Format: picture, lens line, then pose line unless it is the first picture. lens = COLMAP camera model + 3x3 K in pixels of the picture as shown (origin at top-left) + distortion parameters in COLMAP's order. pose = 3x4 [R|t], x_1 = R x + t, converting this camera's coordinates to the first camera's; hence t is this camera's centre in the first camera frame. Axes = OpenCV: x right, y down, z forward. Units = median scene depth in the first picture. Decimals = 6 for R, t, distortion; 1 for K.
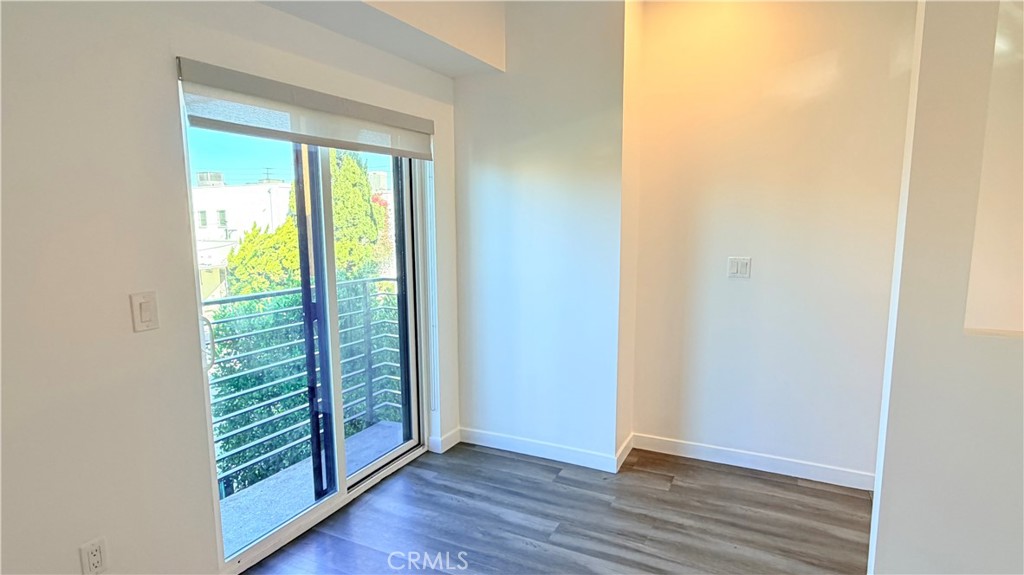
lens RADIAL K [[546.8, 0, 515.6], [0, 546.8, 288.5], [0, 0, 1]] dist [-0.000675, 0.001007]
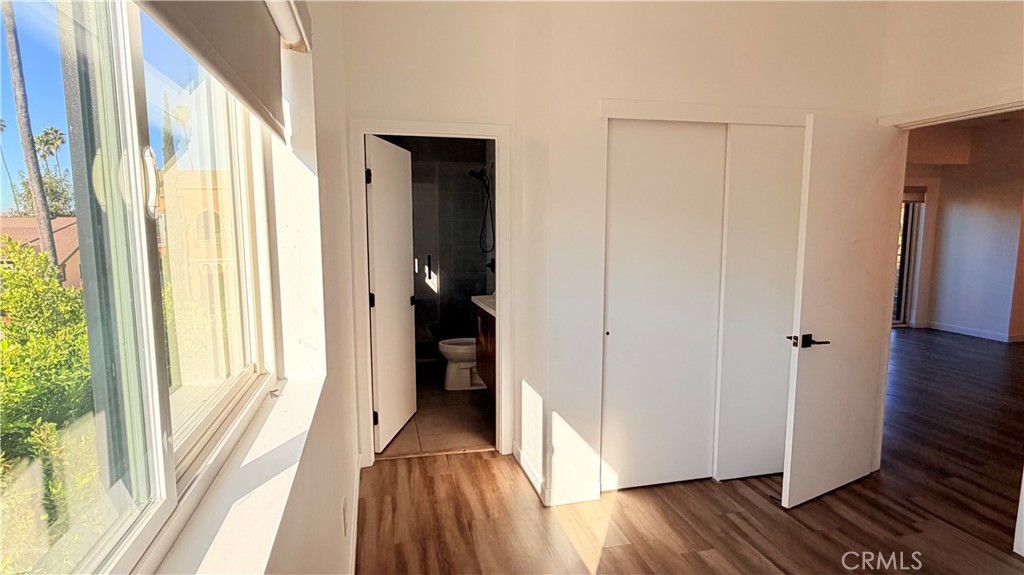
lens RADIAL K [[546.8, 0, 512.1], [0, 546.8, 281.8], [0, 0, 1]] dist [-0.000675, 0.001007]
pose [[0.680873, 0.089684, -0.726890, 0.372174], [-0.096893, 0.994781, 0.031978, 0.197719], [0.725964, 0.048658, 0.686009, -1.856558]]
